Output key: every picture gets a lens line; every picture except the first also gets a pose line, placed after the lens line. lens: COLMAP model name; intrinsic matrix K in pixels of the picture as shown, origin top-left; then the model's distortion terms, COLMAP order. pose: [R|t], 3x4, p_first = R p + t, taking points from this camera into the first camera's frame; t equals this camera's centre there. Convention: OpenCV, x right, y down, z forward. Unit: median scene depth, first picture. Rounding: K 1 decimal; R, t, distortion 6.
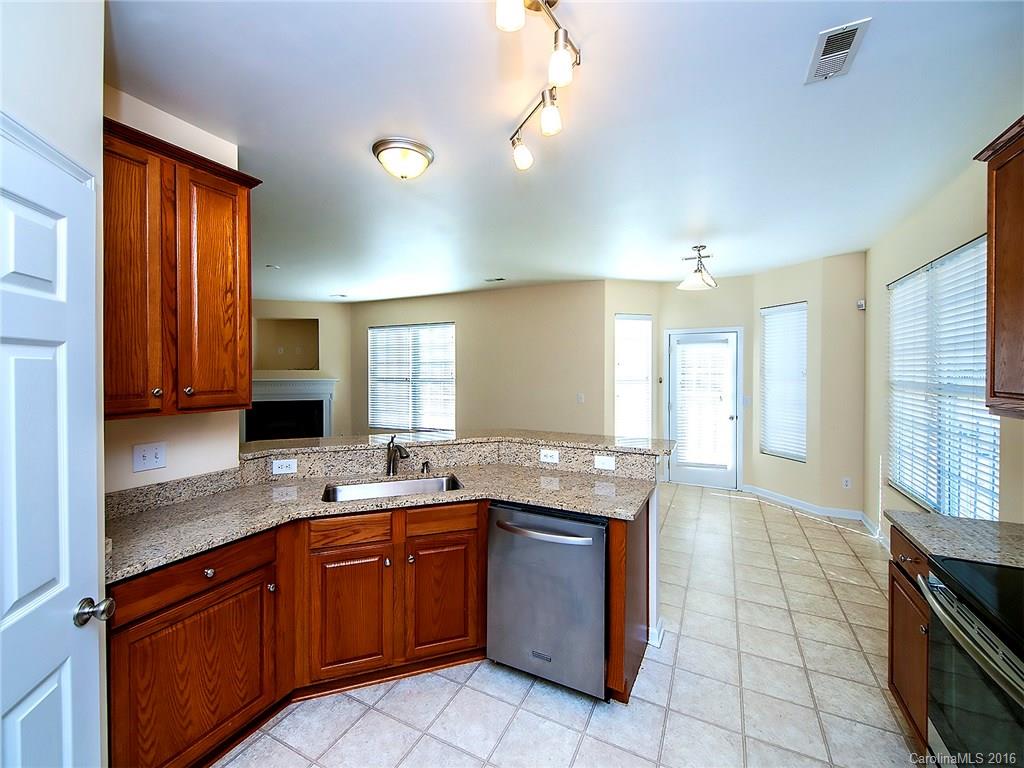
lens RADIAL K [[431.4, 0, 511.8], [0, 431.4, 375.1], [0, 0, 1]] dist [0.001213, -0.003864]
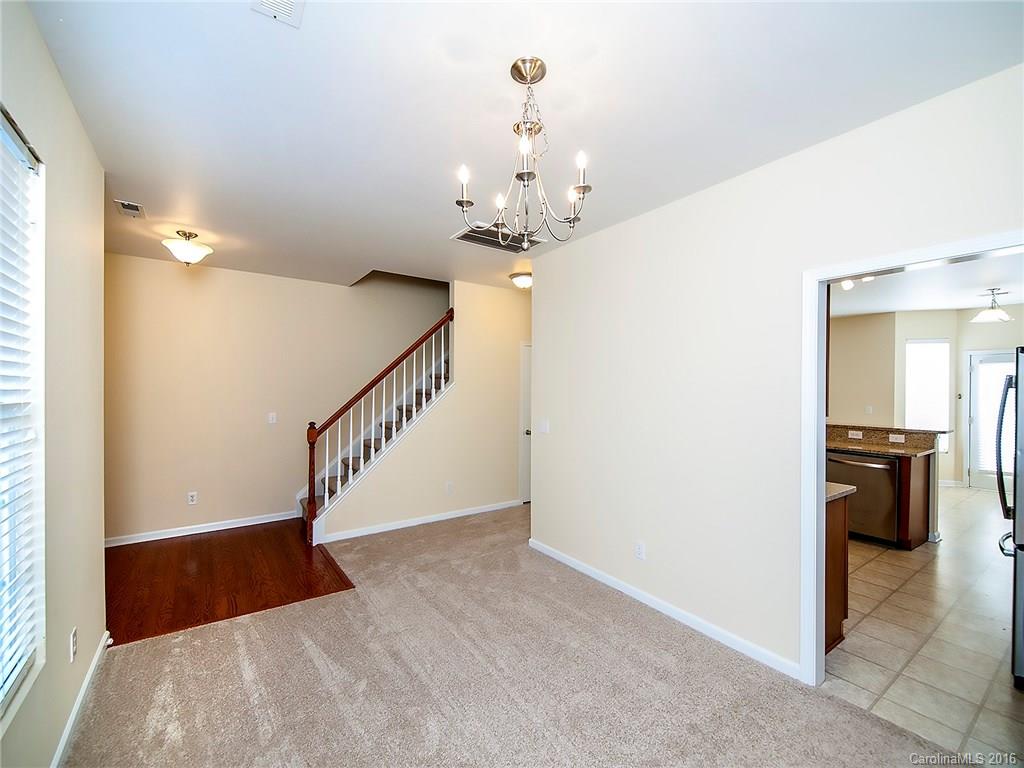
lens RADIAL K [[431.4, 0, 503.0], [0, 431.4, 388.6], [0, 0, 1]] dist [0.001213, -0.003864]
pose [[0.867201, 0.005853, -0.497924, -0.135183], [-0.011125, 0.999909, -0.007622, 0.015263], [0.497834, 0.012149, 0.867187, -0.587840]]
